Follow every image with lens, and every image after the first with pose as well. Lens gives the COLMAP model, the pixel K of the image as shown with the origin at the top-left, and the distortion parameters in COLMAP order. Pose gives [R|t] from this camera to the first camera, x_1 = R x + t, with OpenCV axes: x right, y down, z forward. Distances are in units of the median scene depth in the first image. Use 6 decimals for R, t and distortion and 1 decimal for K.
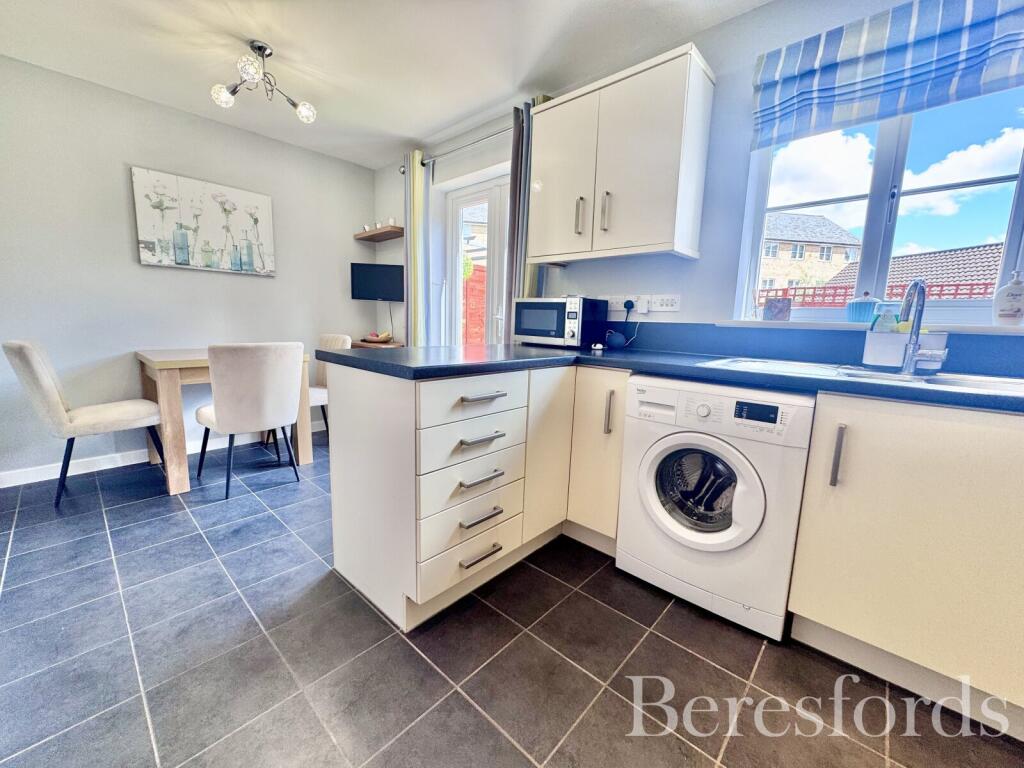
lens RADIAL K [[410.8, 0, 511.0], [0, 410.8, 380.8], [0, 0, 1]] dist [-0.000903, -0.000269]
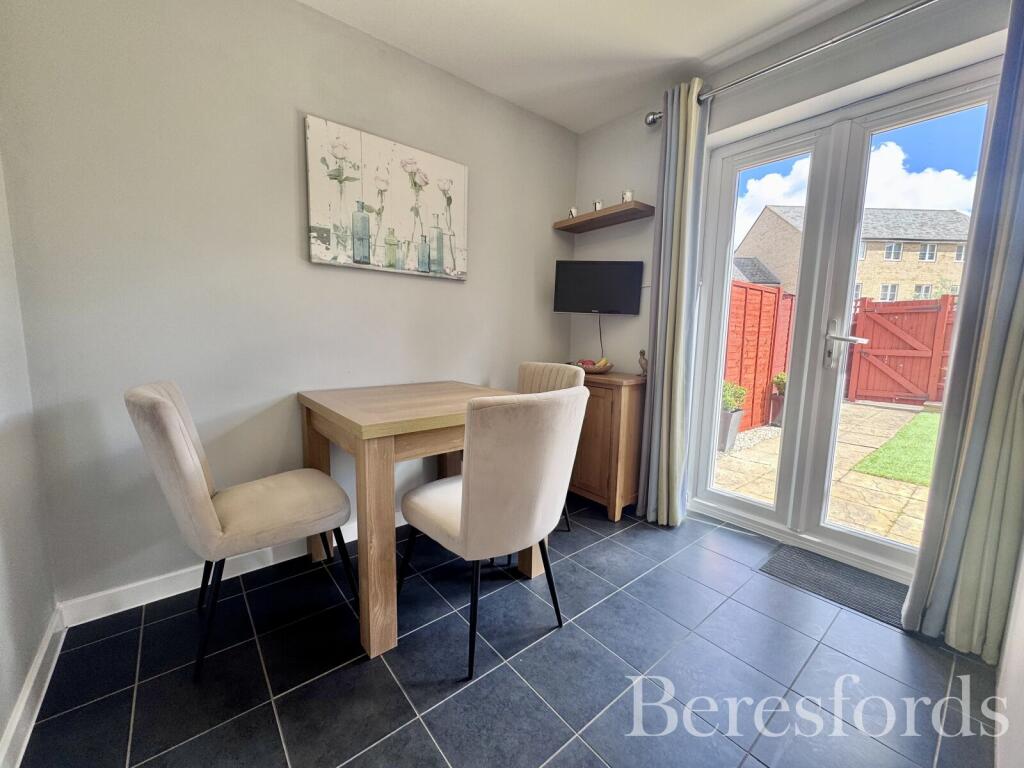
lens RADIAL K [[410.8, 0, 511.0], [0, 410.8, 380.8], [0, 0, 1]] dist [-0.000903, -0.000269]
pose [[0.990089, 0.009029, -0.140149, -0.465389], [-0.013432, 0.999444, -0.030501, -0.073420], [0.139796, 0.032081, 0.989660, 0.376367]]
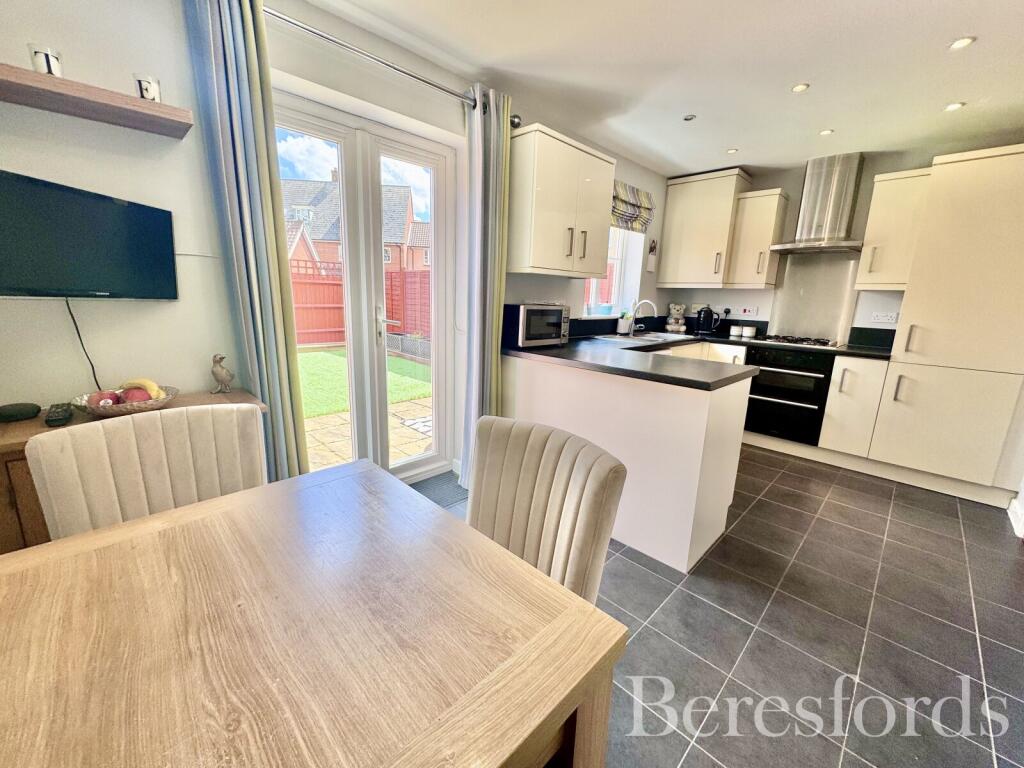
lens RADIAL K [[410.8, 0, 511.0], [0, 410.8, 380.8], [0, 0, 1]] dist [-0.000903, -0.000269]
pose [[0.048409, -0.232661, 0.971352, -0.842147], [0.117210, 0.967097, 0.225801, -0.208601], [-0.991927, 0.102921, 0.074086, 0.800579]]
